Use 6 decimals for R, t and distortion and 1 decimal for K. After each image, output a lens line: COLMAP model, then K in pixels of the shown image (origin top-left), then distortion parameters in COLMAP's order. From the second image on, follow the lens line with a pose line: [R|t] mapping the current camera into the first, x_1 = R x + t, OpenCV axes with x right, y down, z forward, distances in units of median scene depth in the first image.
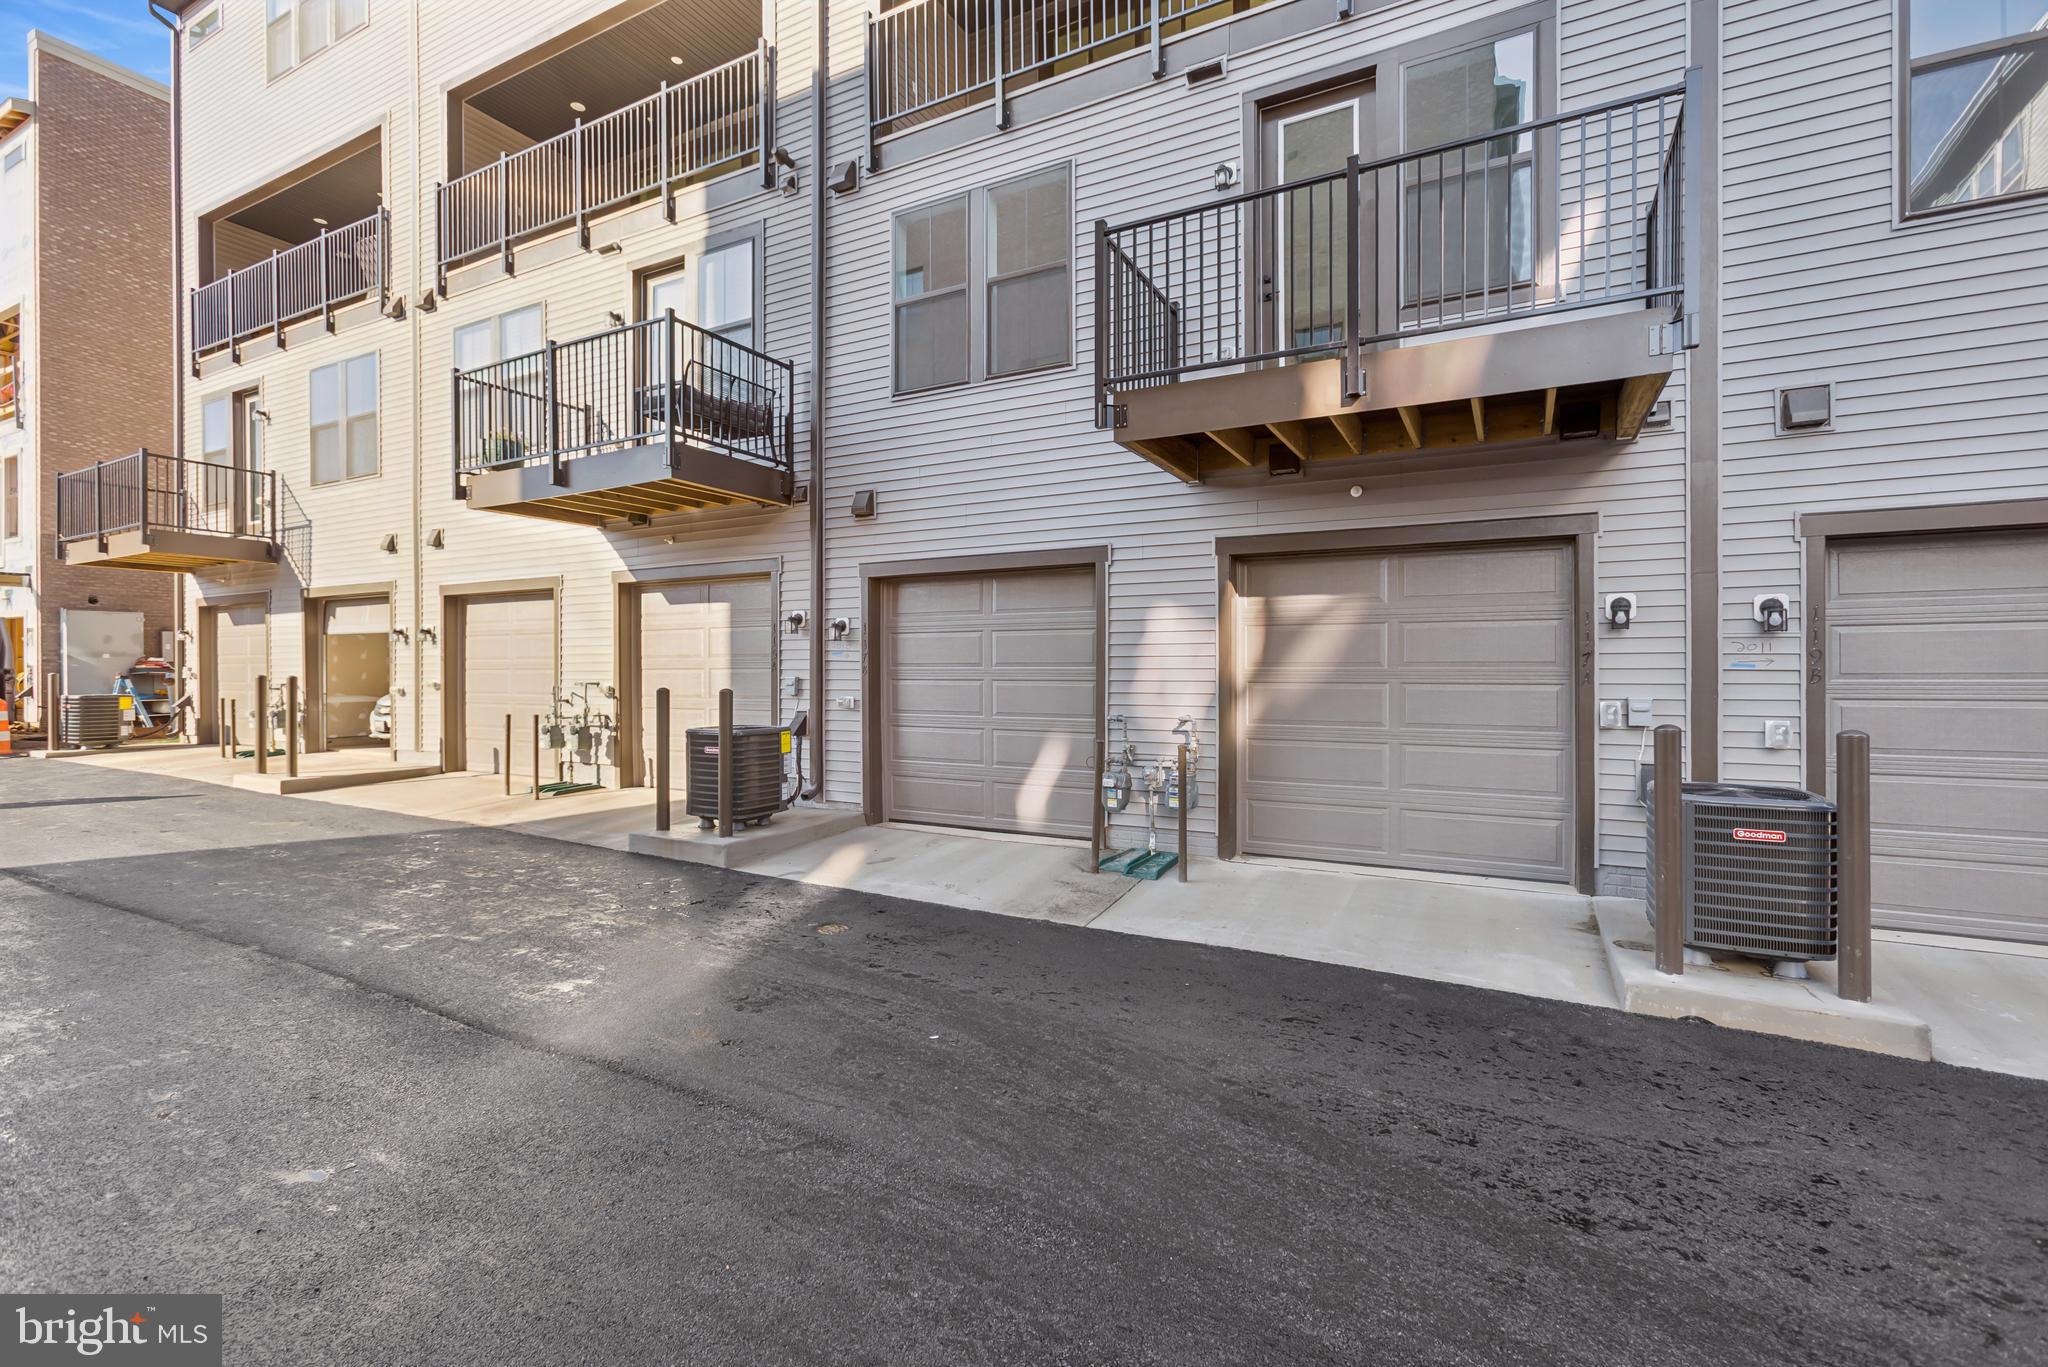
lens RADIAL K [[901.9, 0, 1028.4], [0, 901.9, 670.8], [0, 0, 1]] dist [-0.001405, -0.000057]
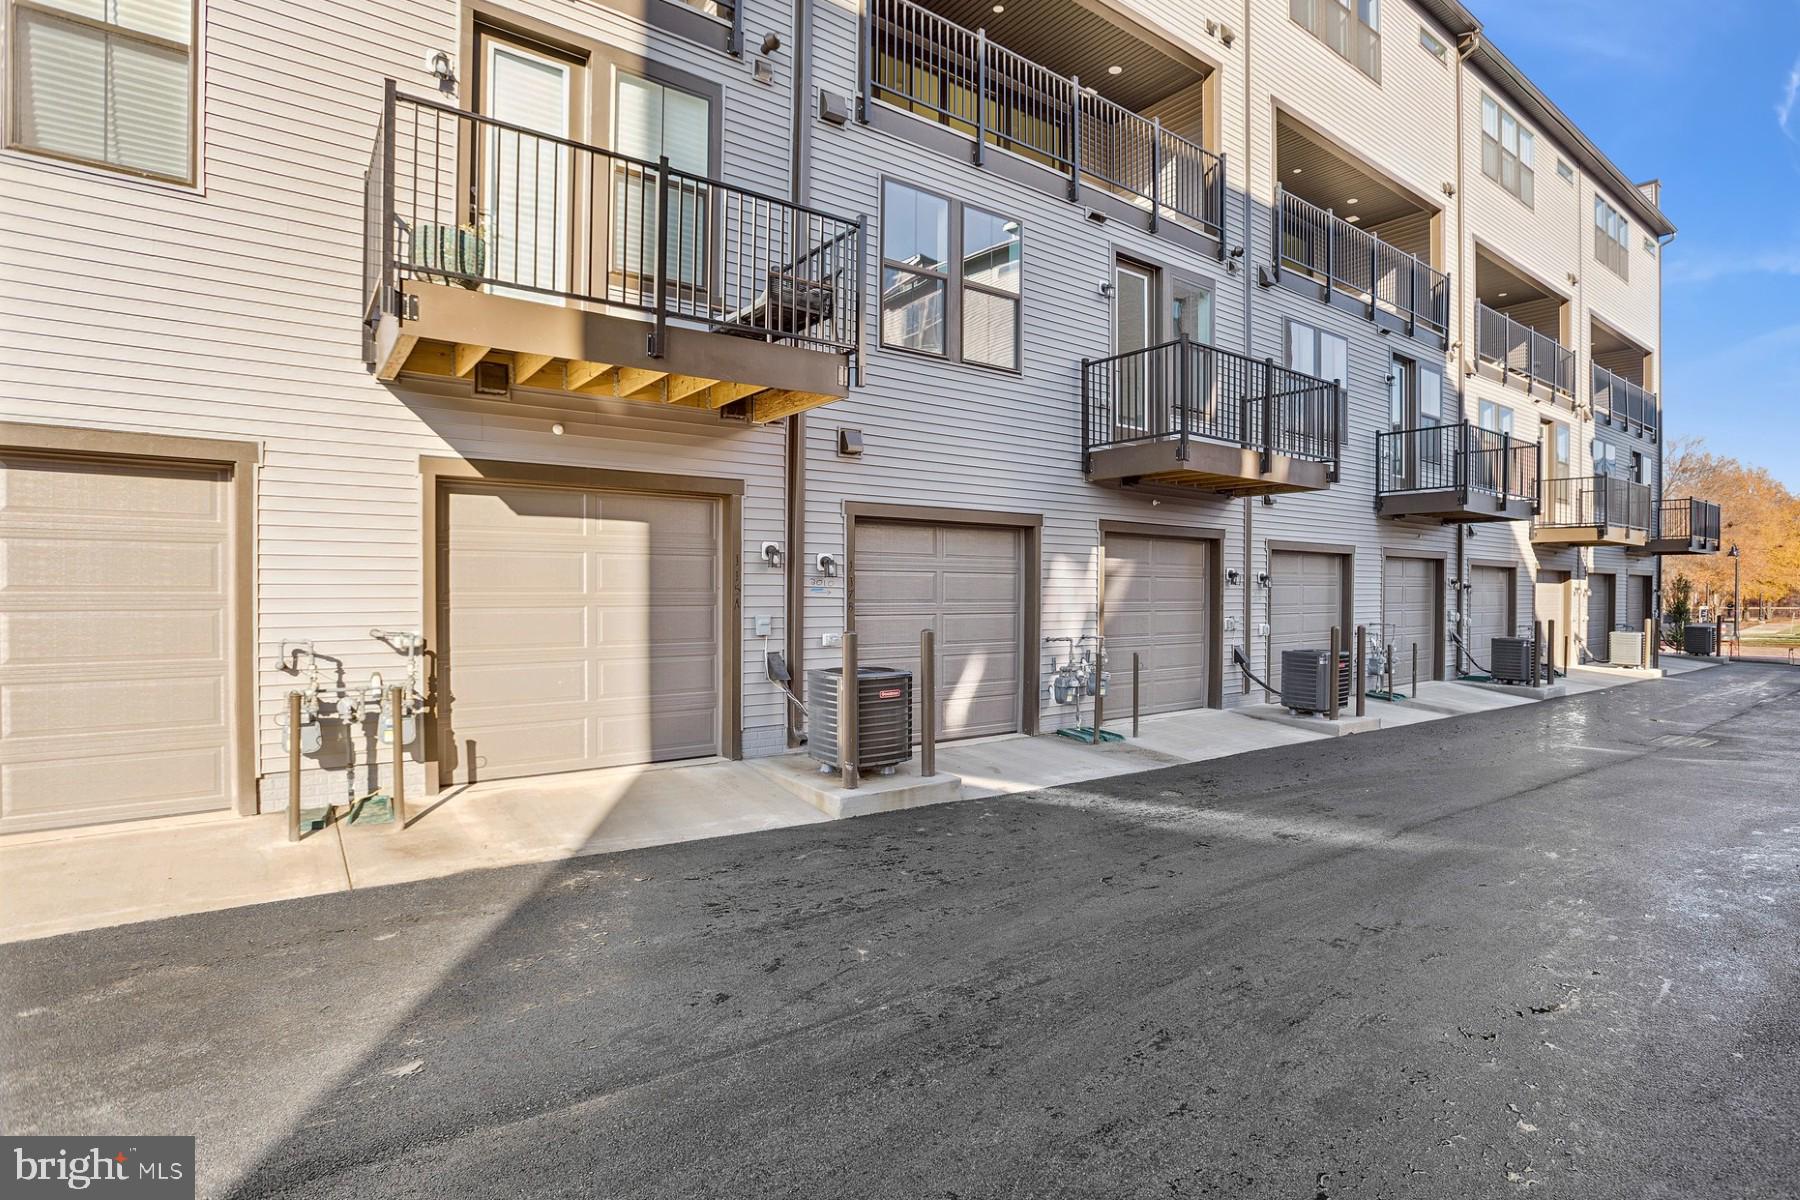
lens RADIAL K [[824.7, 0, 900.2], [0, 824.7, 594.3], [0, 0, 1]] dist [-0.051240, 0.028152]
pose [[0.466481, -0.000427, 0.884531, -0.950545], [-0.002836, 0.999994, 0.001979, -0.016262], [-0.884527, -0.003432, 0.466477, 0.513587]]
